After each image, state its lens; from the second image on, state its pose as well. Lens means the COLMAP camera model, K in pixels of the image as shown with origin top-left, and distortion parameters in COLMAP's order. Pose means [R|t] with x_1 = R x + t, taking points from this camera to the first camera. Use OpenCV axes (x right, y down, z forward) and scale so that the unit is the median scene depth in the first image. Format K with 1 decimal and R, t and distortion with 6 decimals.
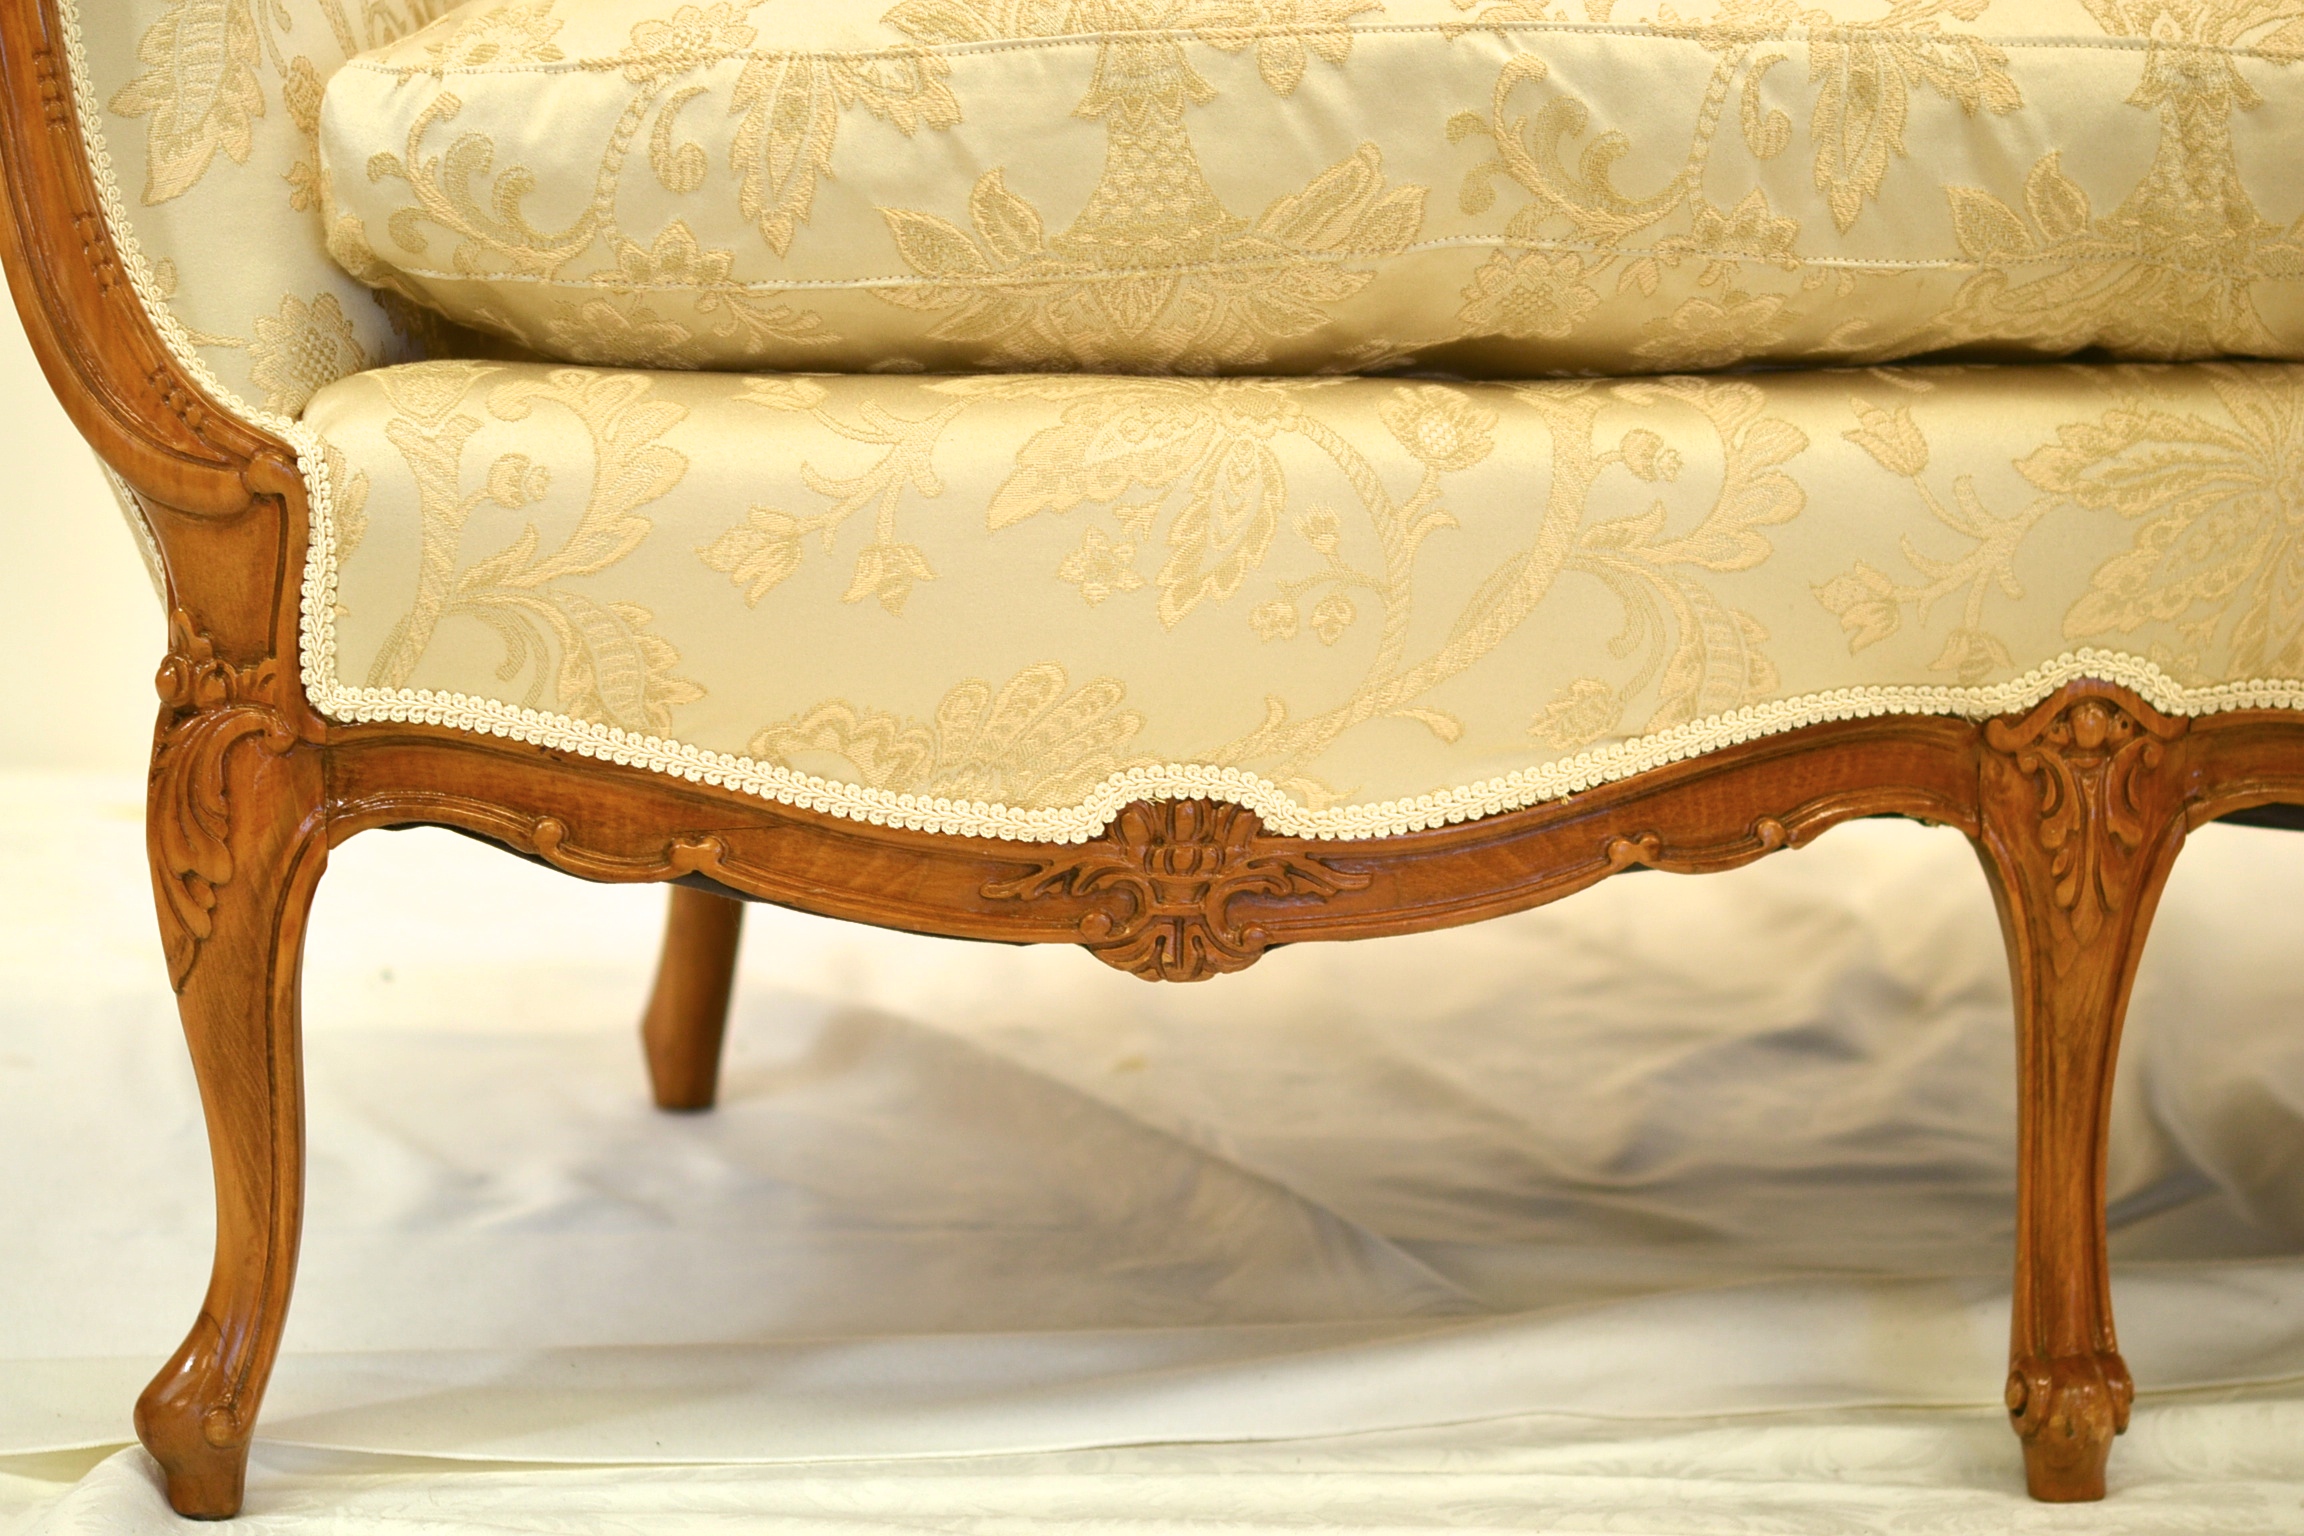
lens RADIAL K [[6008.5, 0, 1152.0], [0, 6008.5, 768.0], [0, 0, 1]] dist [-0.047718, 0.773725]
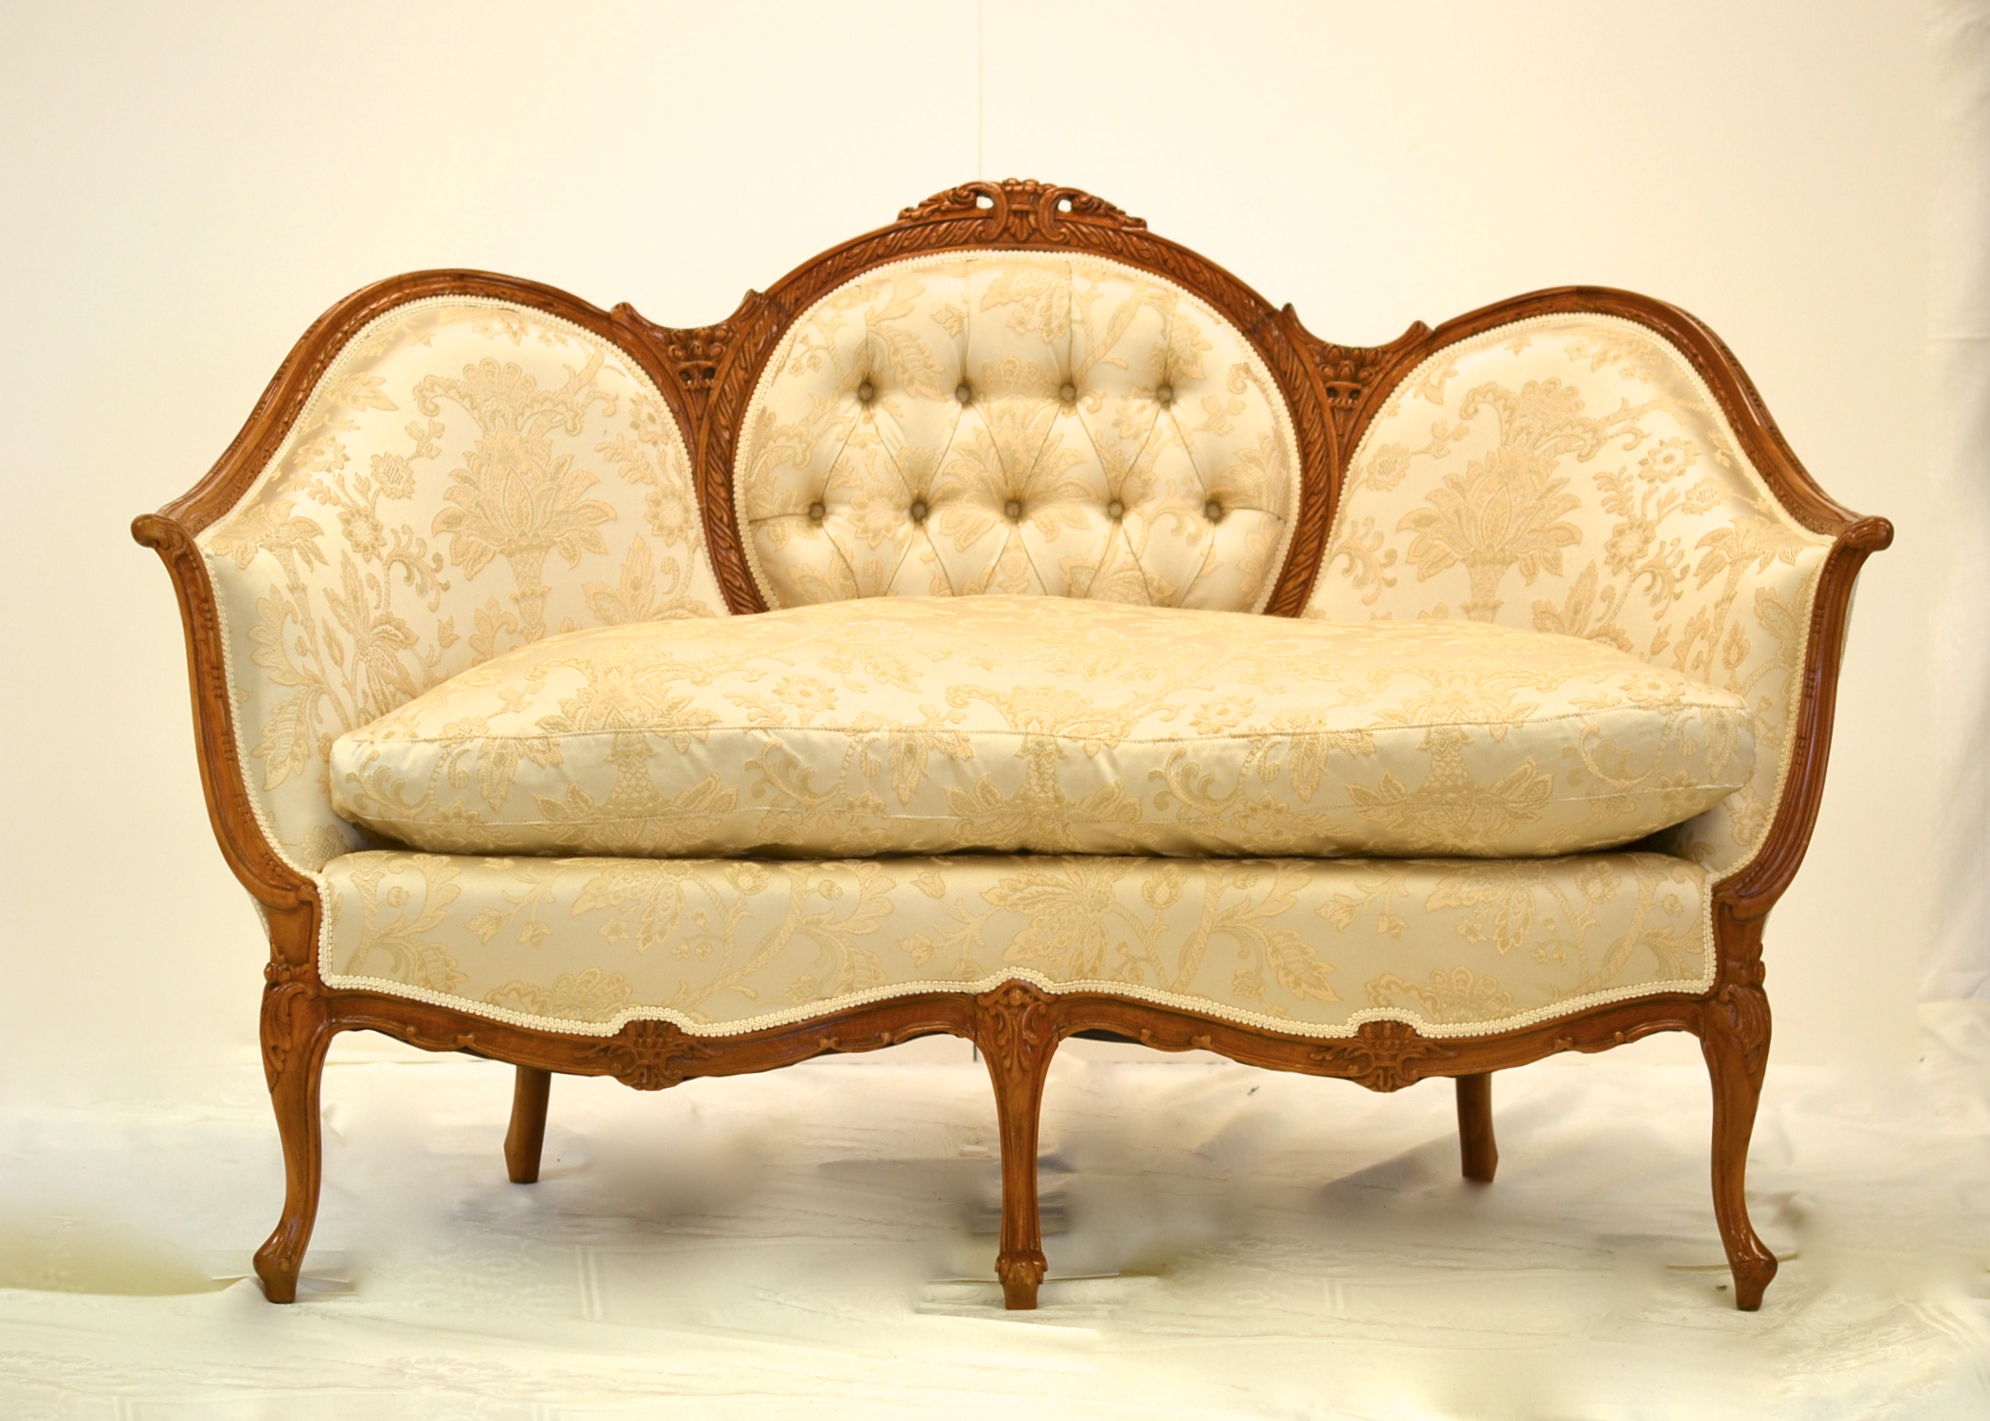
lens RADIAL K [[5907.7, 0, 1075.4], [0, 5907.7, 767.7], [0, 0, 1]] dist [-0.010354, 0.054198]
pose [[0.997171, 0.004644, -0.075028, 0.380536], [-0.010417, 0.996996, -0.076744, 0.090654], [0.074447, 0.077308, 0.994224, -1.543434]]
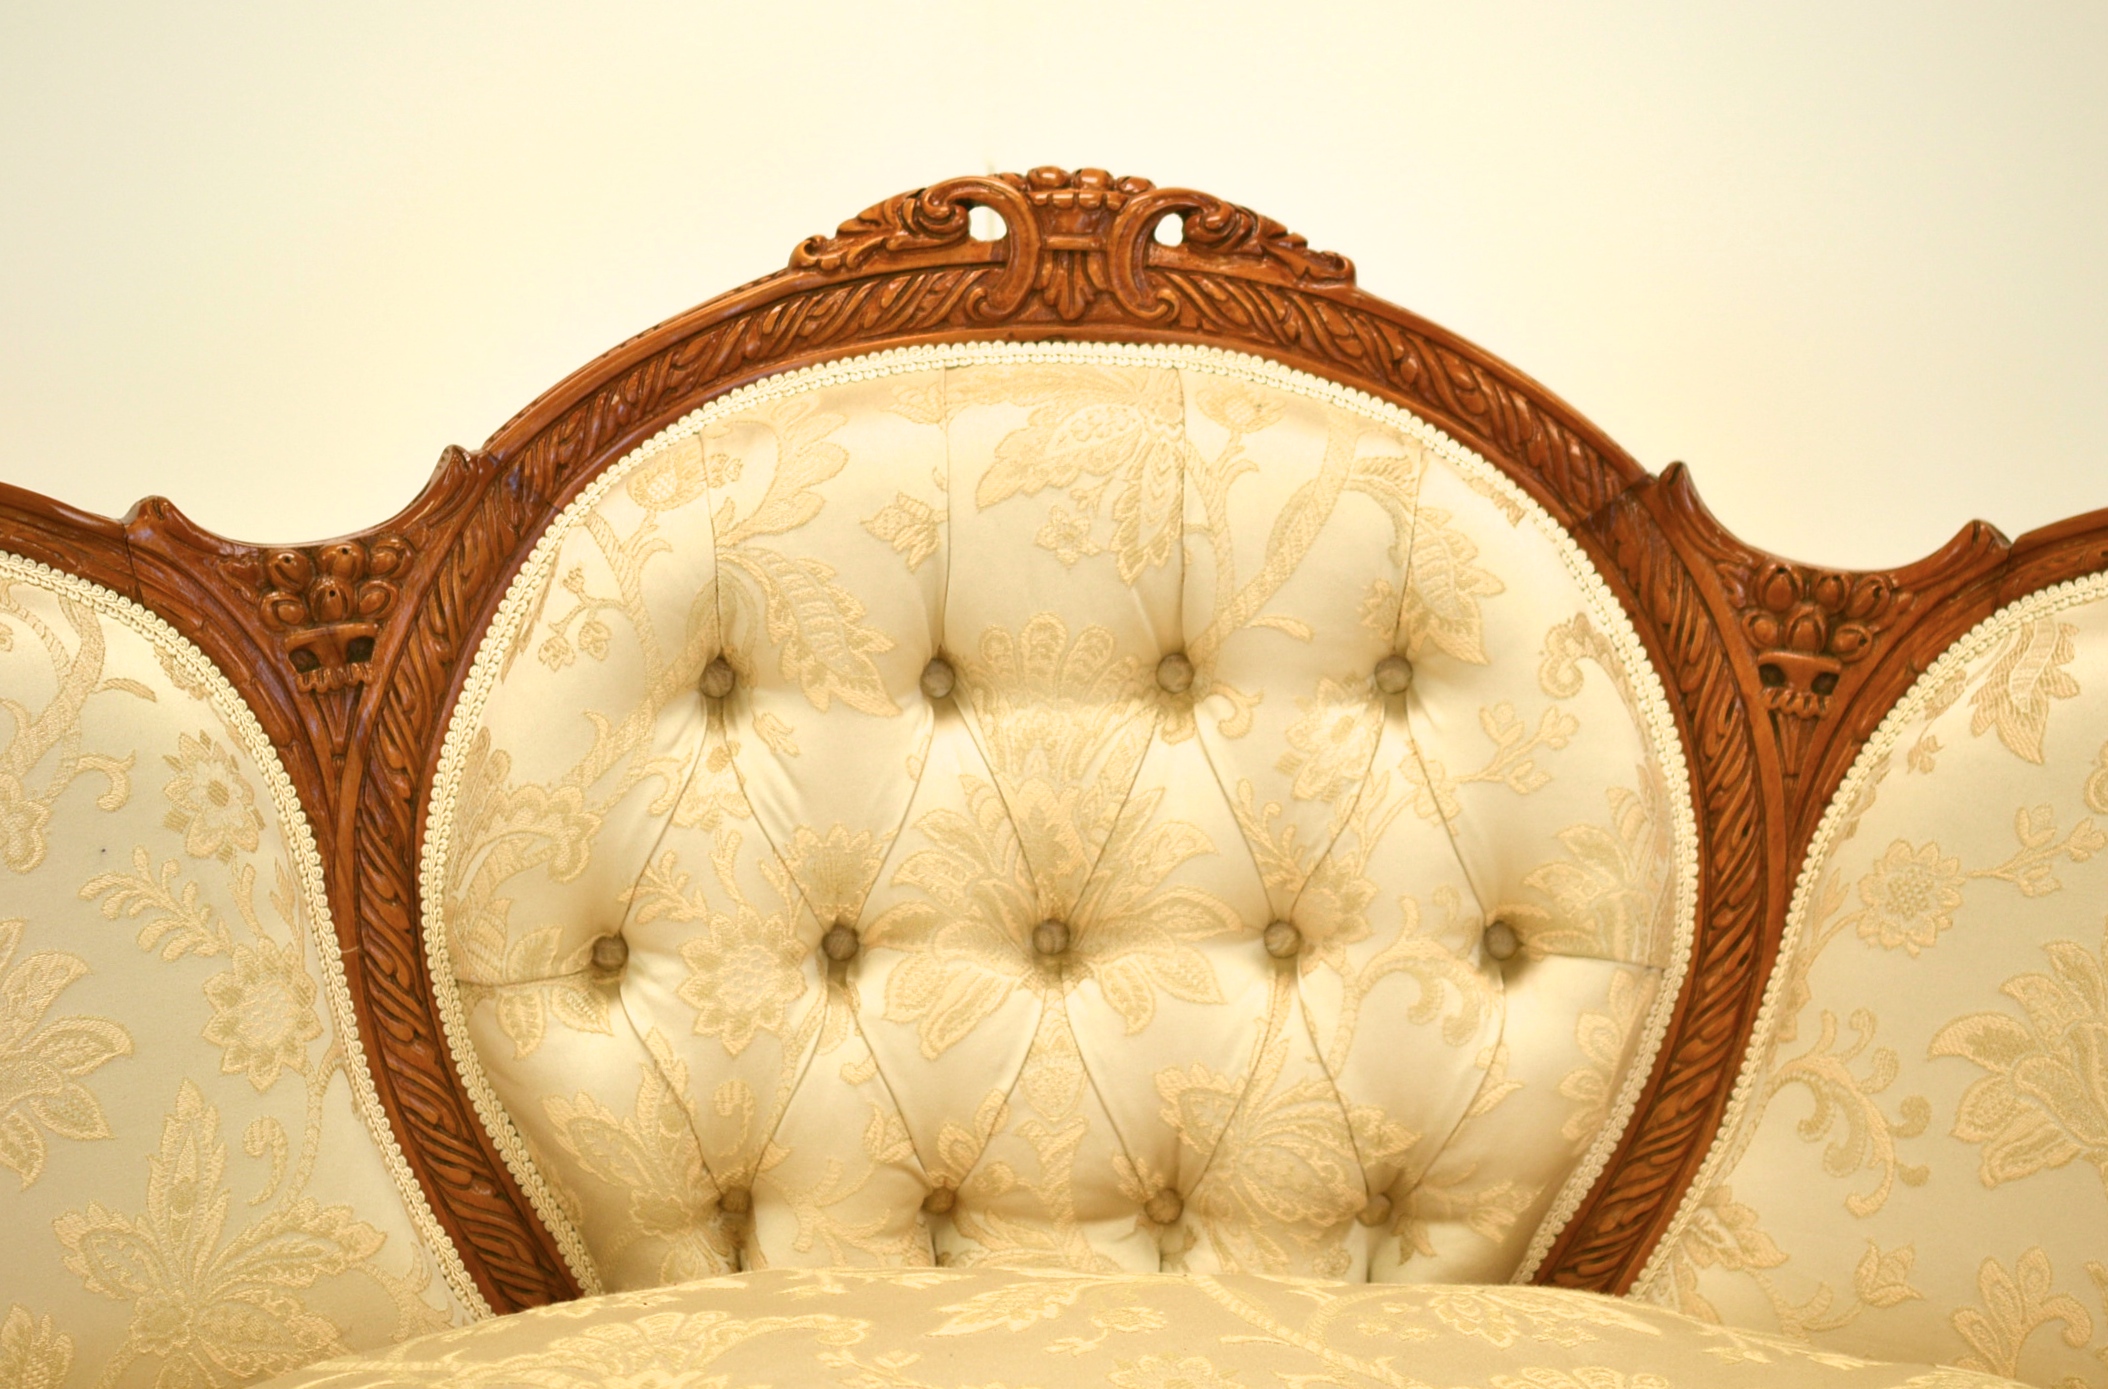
lens RADIAL K [[5950.6, 0, 1054.0], [0, 5950.6, 694.5], [0, 0, 1]] dist [0.006281, -0.118407]
pose [[0.995734, 0.021557, -0.089718, 0.248220], [-0.011397, 0.993614, 0.112252, -0.456448], [0.091565, -0.110750, 0.989621, 0.044078]]
